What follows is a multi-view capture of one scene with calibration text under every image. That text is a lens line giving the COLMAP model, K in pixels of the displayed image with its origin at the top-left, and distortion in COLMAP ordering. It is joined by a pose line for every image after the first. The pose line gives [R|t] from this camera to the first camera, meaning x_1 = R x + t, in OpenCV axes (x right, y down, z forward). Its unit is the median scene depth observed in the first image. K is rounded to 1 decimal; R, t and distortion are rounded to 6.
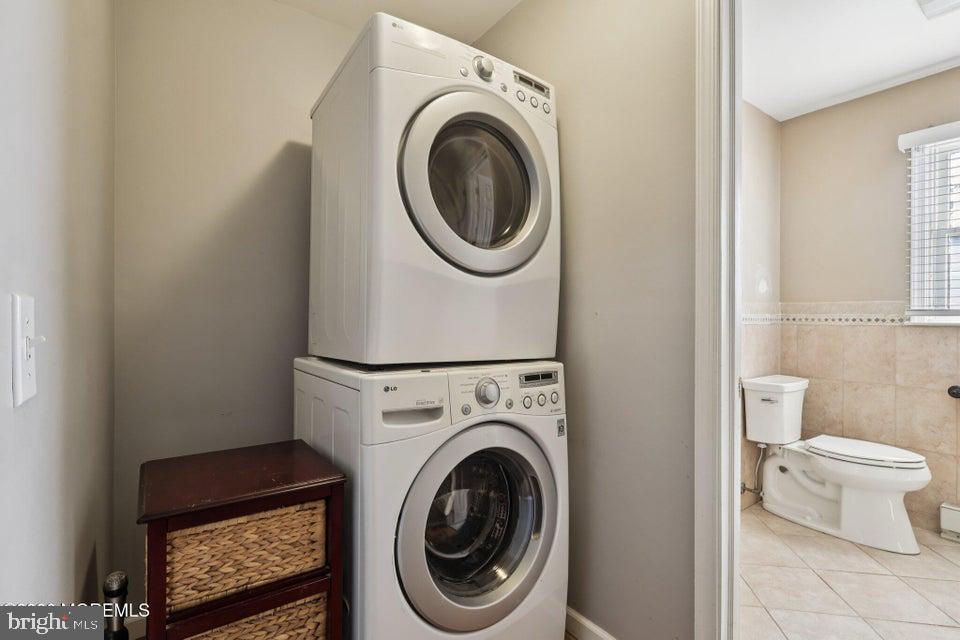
lens RADIAL K [[449.3, 0, 480.0], [0, 449.3, 320.0], [0, 0, 1]] dist [-0.000107, 0.000401]
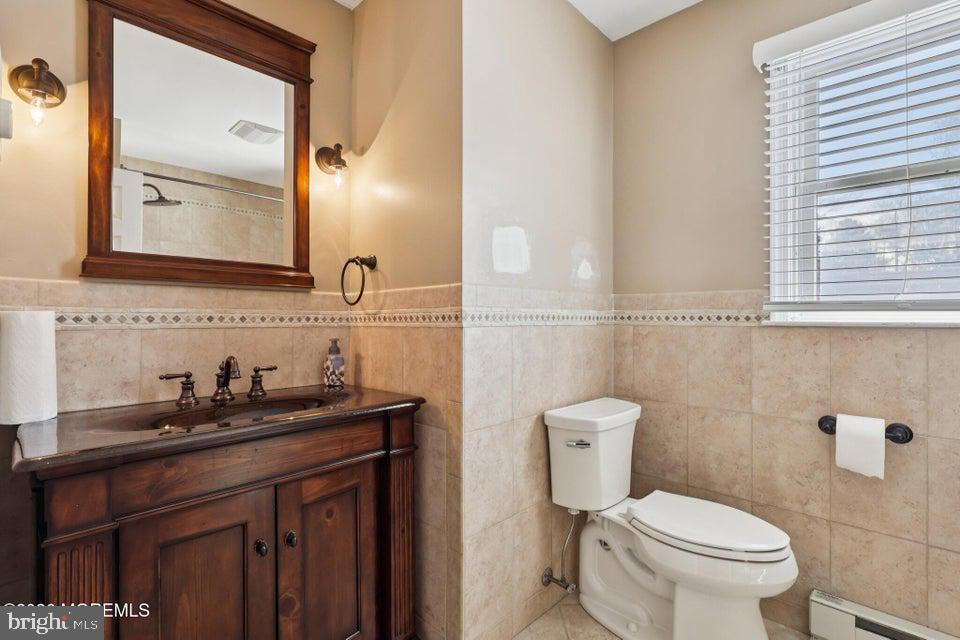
lens RADIAL K [[449.3, 0, 480.0], [0, 449.3, 320.0], [0, 0, 1]] dist [-0.000107, 0.000401]
pose [[0.984158, -0.002541, 0.177275, 0.388205], [0.003056, 0.999992, -0.002633, 0.003674], [-0.177267, 0.003133, 0.984158, 0.391393]]
